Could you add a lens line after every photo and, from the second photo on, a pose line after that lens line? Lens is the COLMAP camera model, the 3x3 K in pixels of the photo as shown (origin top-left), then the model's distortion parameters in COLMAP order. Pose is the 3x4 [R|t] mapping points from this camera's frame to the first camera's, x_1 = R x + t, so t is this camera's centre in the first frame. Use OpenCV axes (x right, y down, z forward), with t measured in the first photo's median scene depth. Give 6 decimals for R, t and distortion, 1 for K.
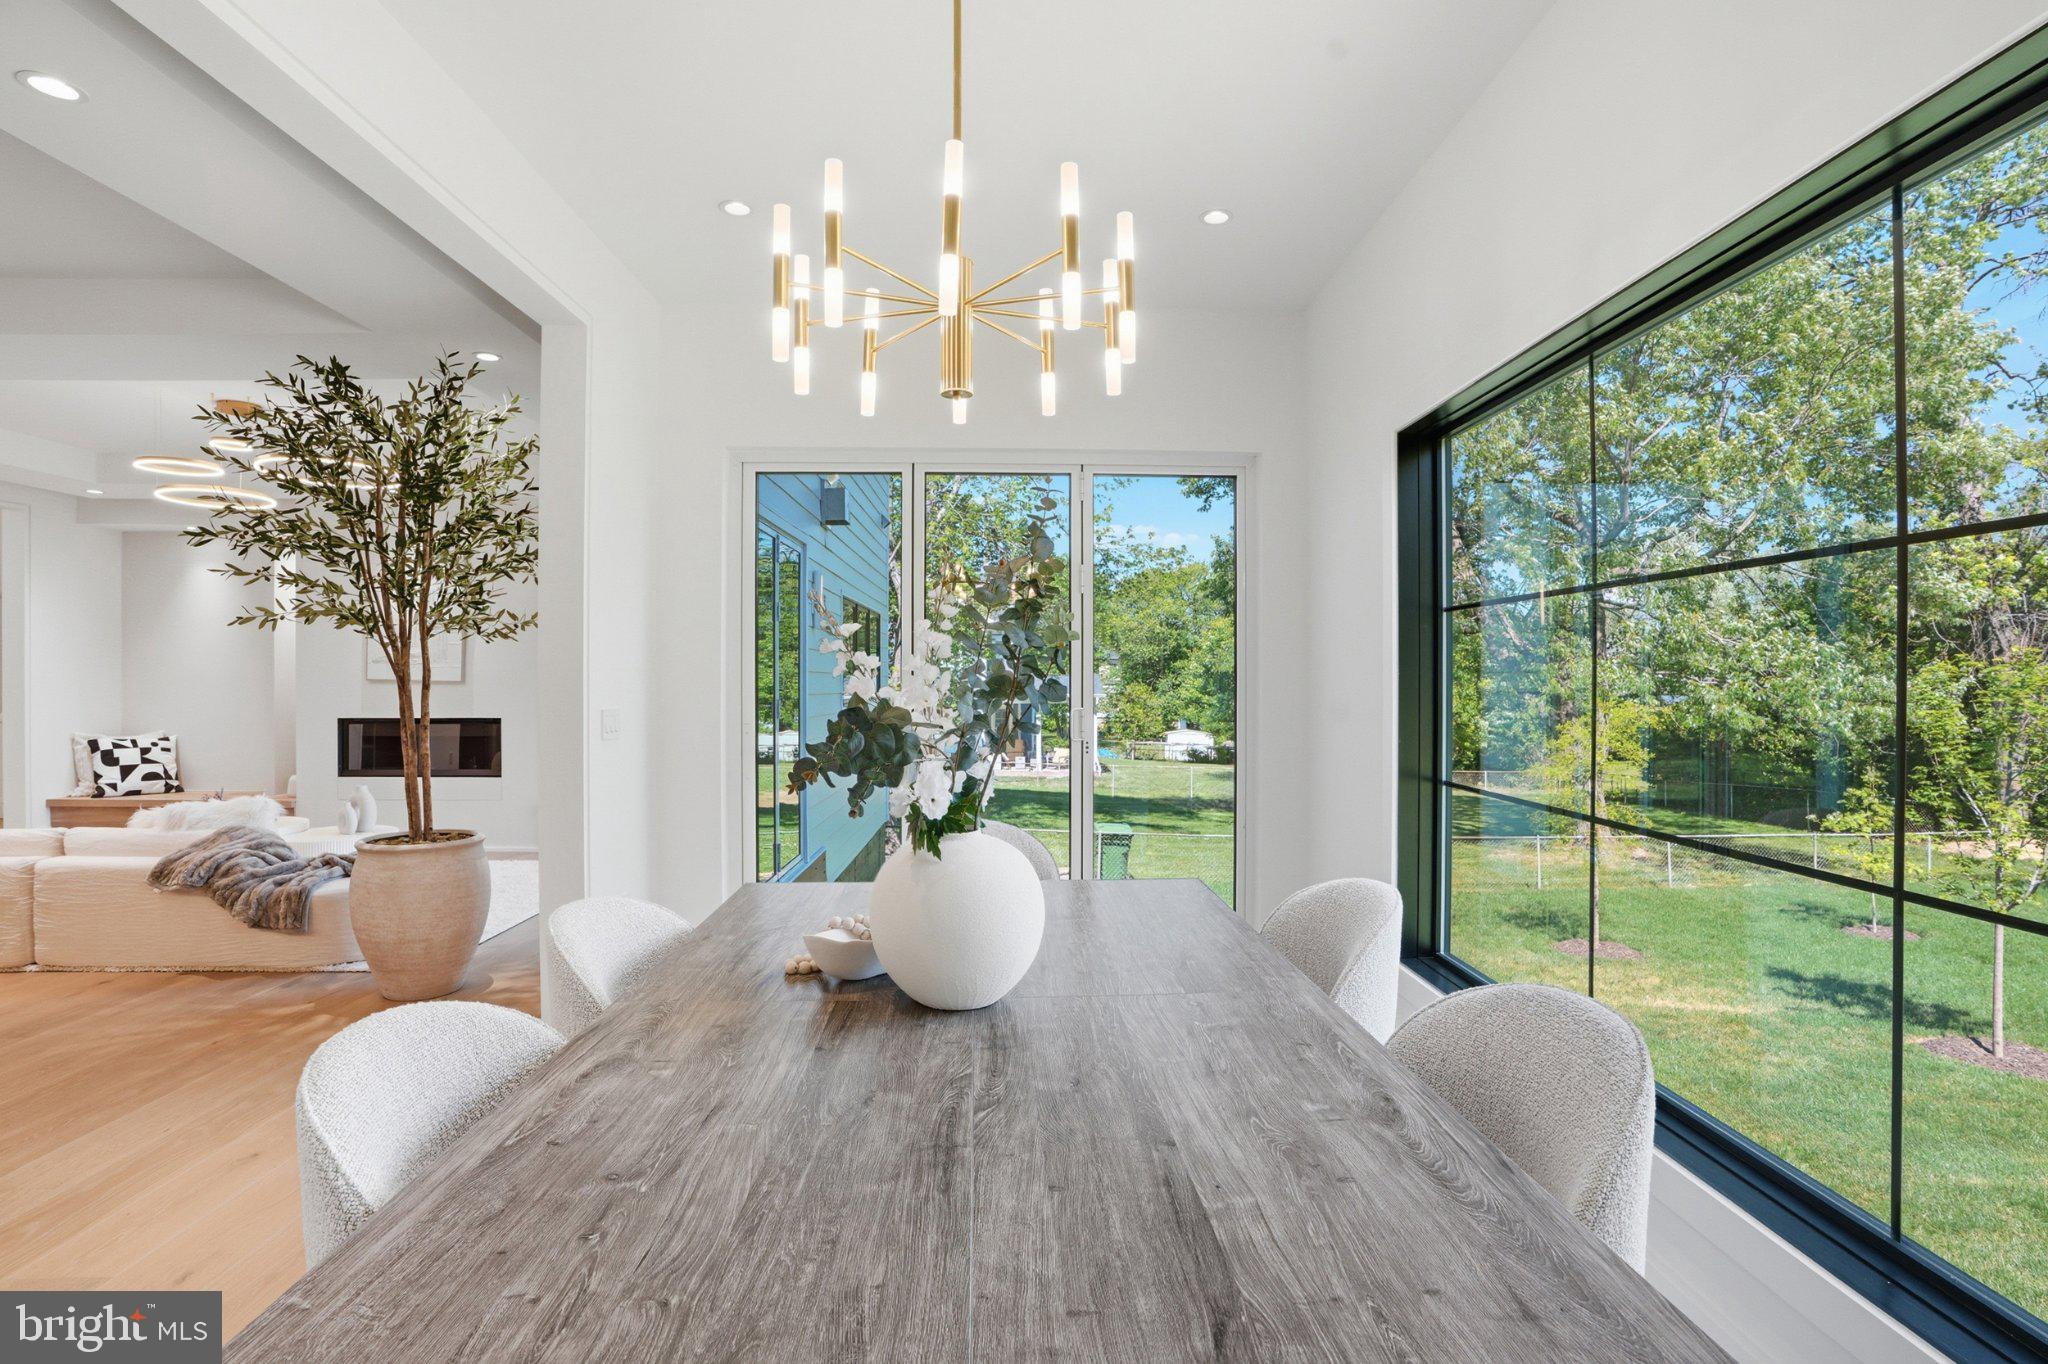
lens RADIAL K [[968.0, 0, 1029.9], [0, 968.0, 680.6], [0, 0, 1]] dist [-0.072888, 0.030003]
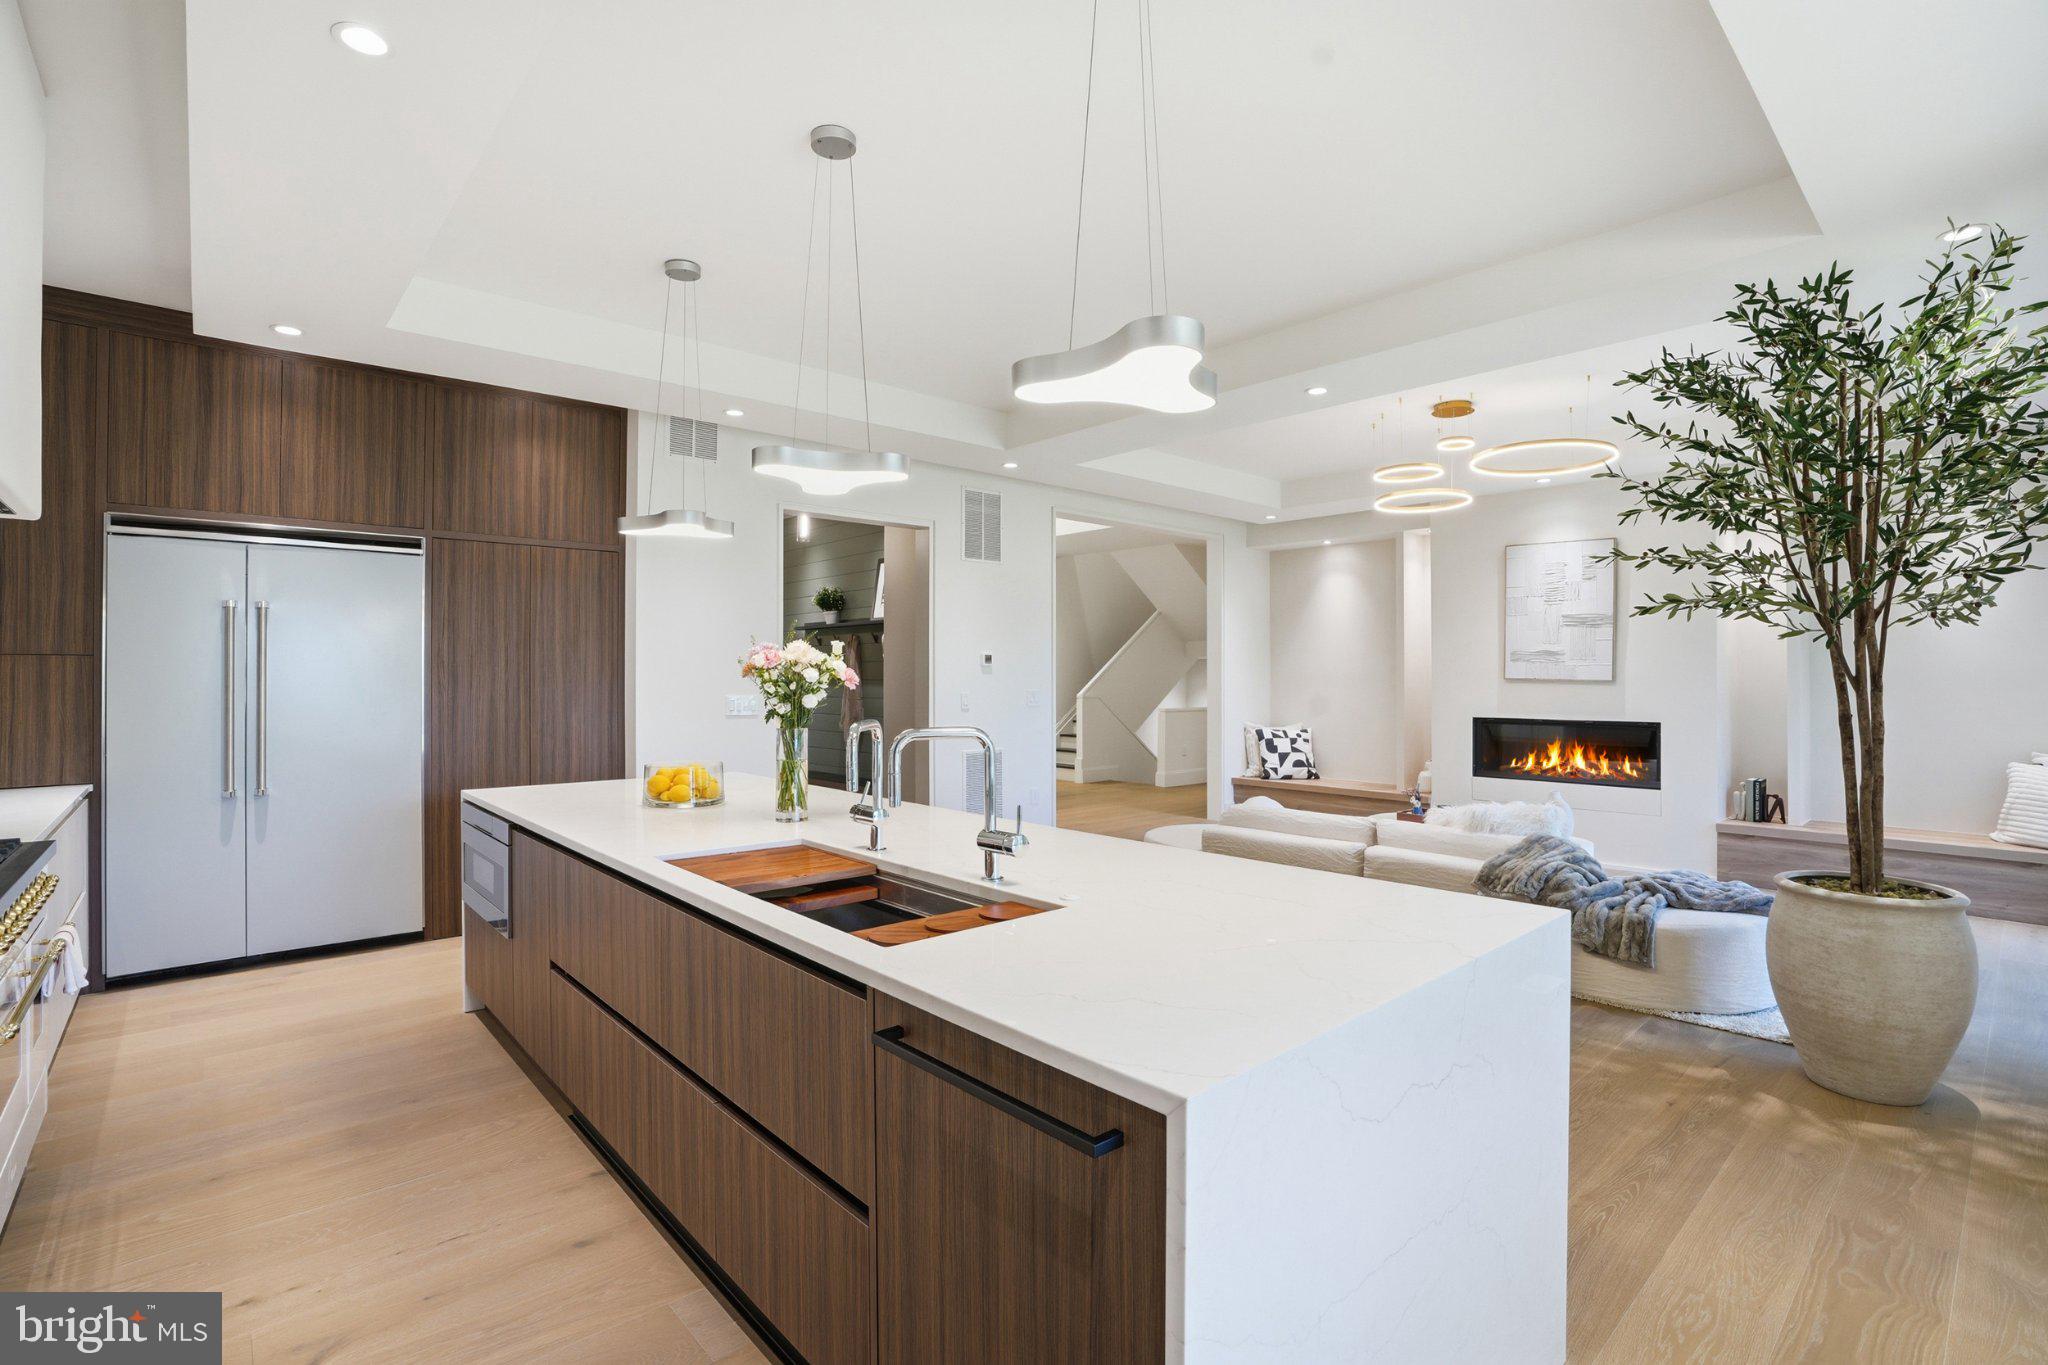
lens RADIAL K [[955.0, 0, 1033.8], [0, 955.0, 672.7], [0, 0, 1]] dist [-0.074822, 0.028646]
pose [[0.641059, -0.003979, -0.767481, -0.470068], [-0.001991, 0.999975, -0.006847, 0.000369], [0.767489, 0.005918, 0.641035, 0.004742]]
